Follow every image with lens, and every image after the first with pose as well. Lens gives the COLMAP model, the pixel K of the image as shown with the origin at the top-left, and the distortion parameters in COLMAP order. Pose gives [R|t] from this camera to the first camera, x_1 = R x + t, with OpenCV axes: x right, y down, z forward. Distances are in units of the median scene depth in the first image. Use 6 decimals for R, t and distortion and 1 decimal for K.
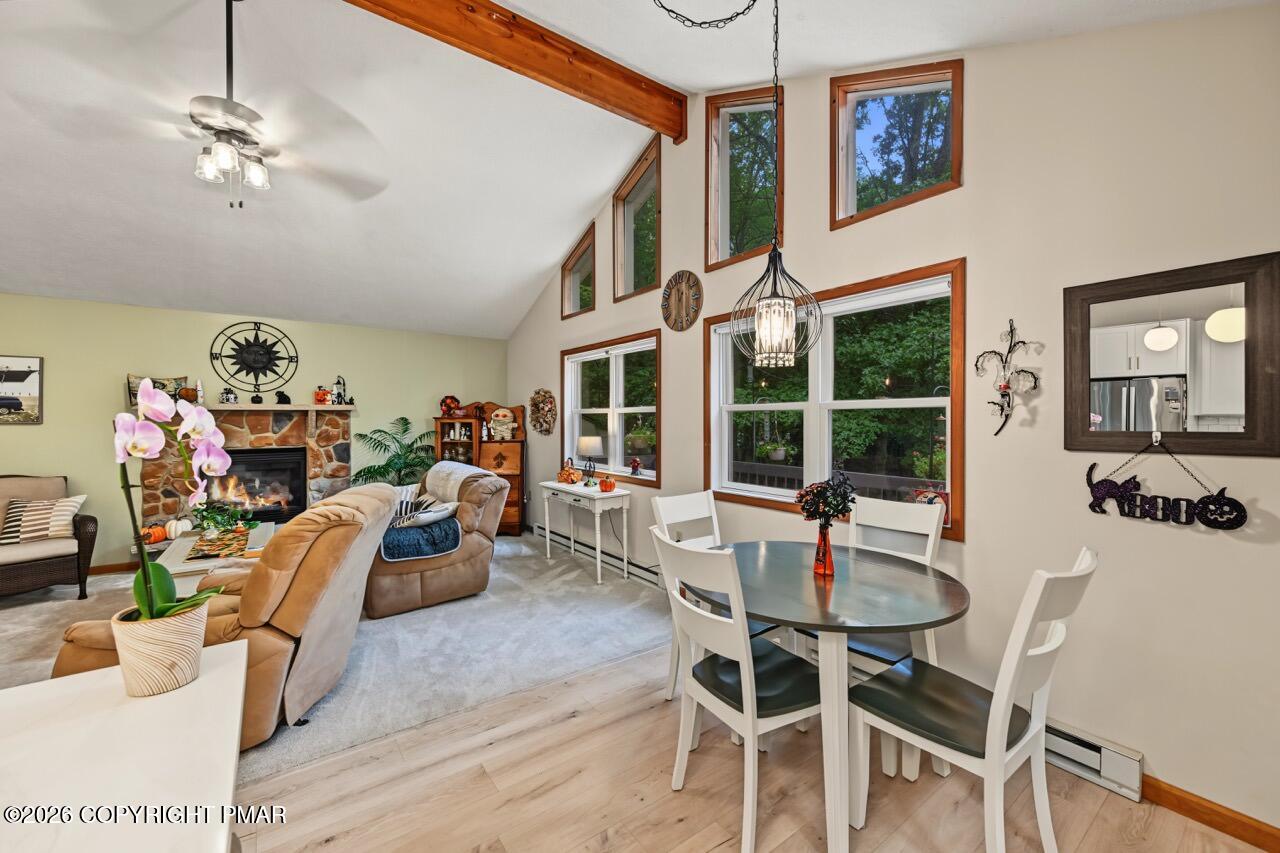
lens RADIAL K [[508.6, 0, 639.1], [0, 508.6, 423.3], [0, 0, 1]] dist [-0.001335, 0.000176]
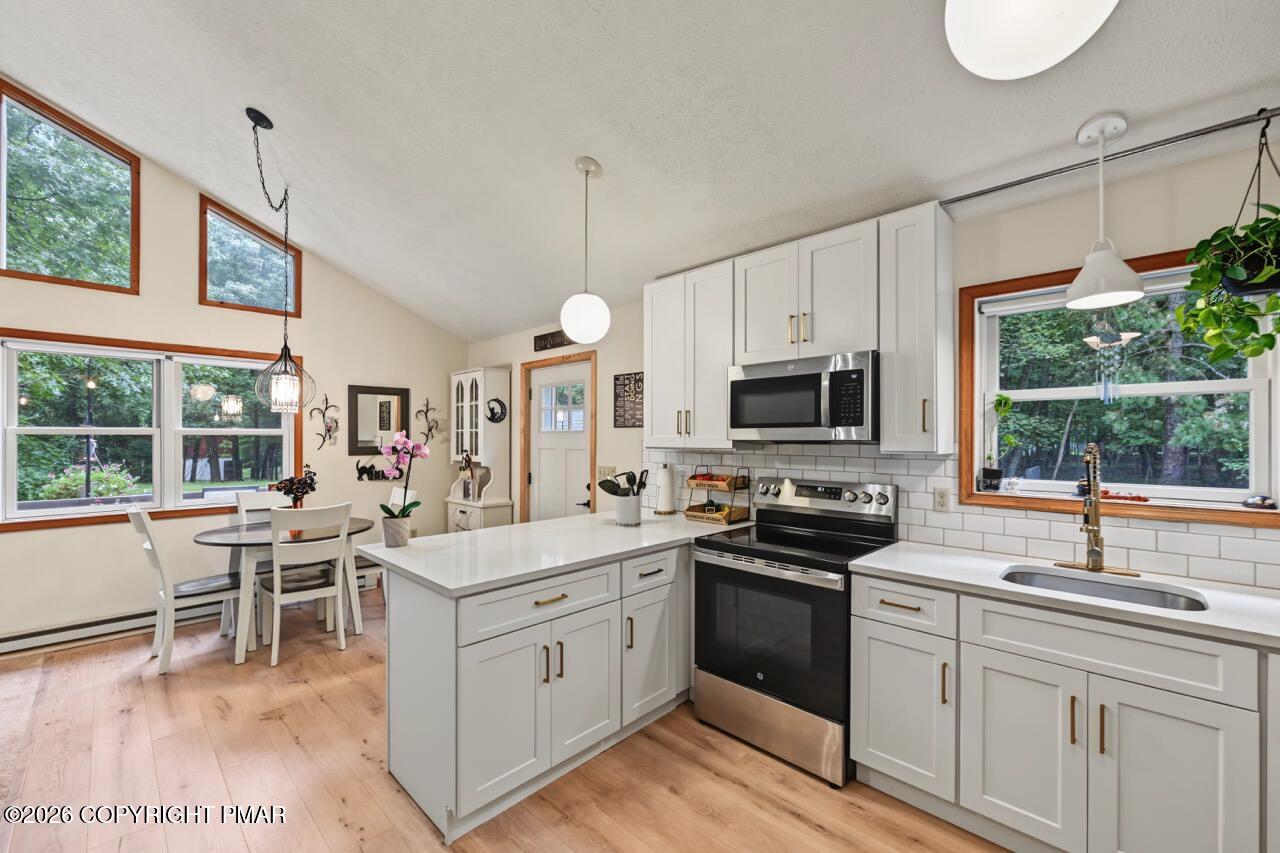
lens RADIAL K [[515.6, 0, 641.7], [0, 515.6, 439.3], [0, 0, 1]] dist [-0.002726, 0.000456]
pose [[-0.172391, 0.001049, 0.985028, -0.698317], [0.007416, 0.999972, 0.000233, -0.004462], [-0.985001, 0.007345, -0.172394, 0.040949]]
